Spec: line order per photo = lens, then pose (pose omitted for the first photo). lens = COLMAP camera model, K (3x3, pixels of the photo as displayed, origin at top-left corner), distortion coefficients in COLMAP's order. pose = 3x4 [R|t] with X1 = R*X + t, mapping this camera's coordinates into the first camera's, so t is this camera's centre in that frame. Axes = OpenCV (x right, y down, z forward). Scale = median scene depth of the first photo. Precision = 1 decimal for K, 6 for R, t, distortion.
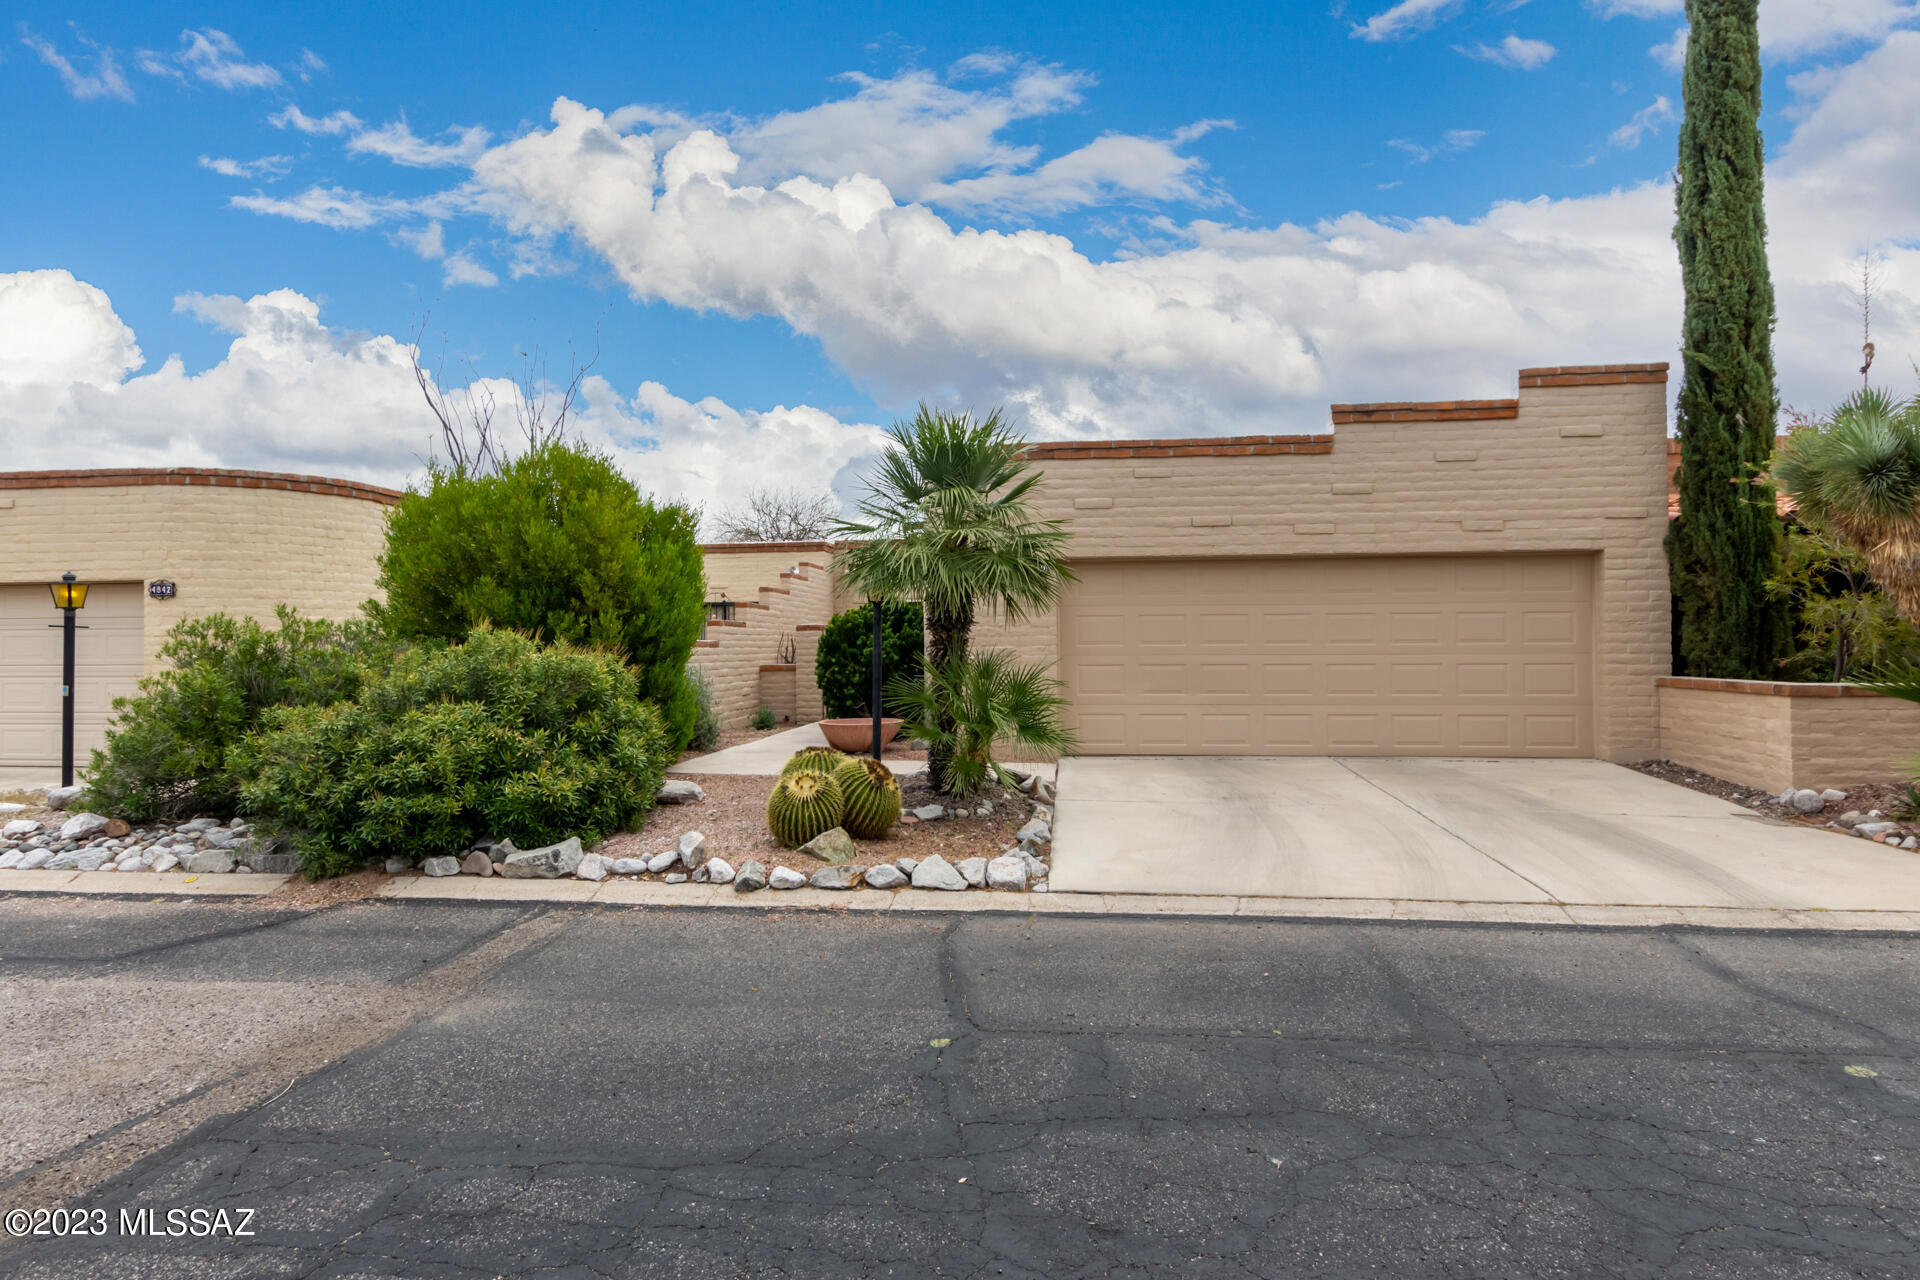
lens RADIAL K [[968.4, 0, 951.5], [0, 968.4, 650.0], [0, 0, 1]] dist [0.005711, -0.000245]
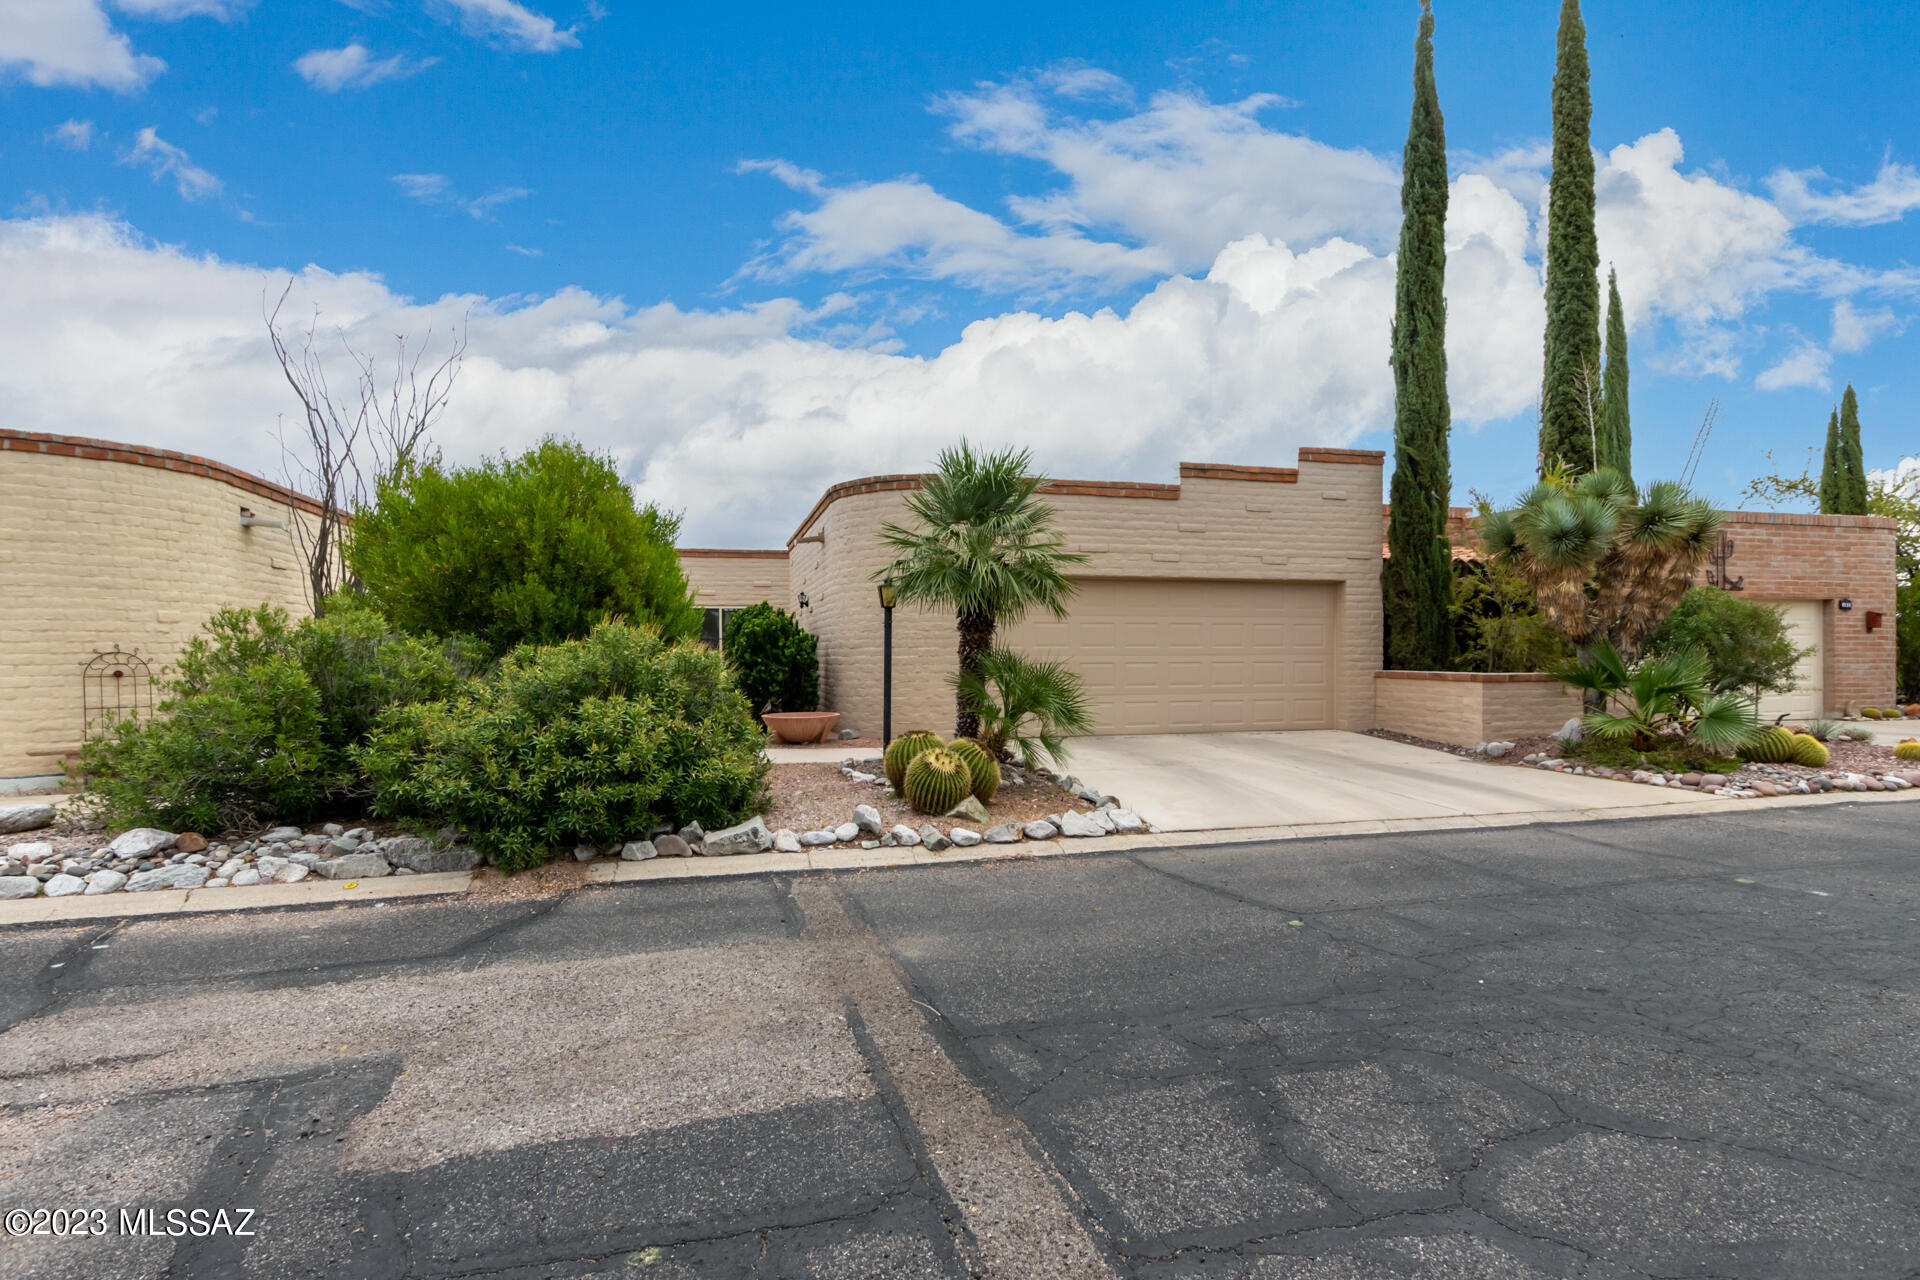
lens RADIAL K [[880.6, 0, 953.4], [0, 880.6, 675.0], [0, 0, 1]] dist [0.010196, -0.000177]
pose [[0.938041, -0.006170, 0.346470, -0.390261], [-0.001273, 0.999773, 0.021249, 0.008604], [-0.346523, -0.020374, 0.937820, -0.007287]]
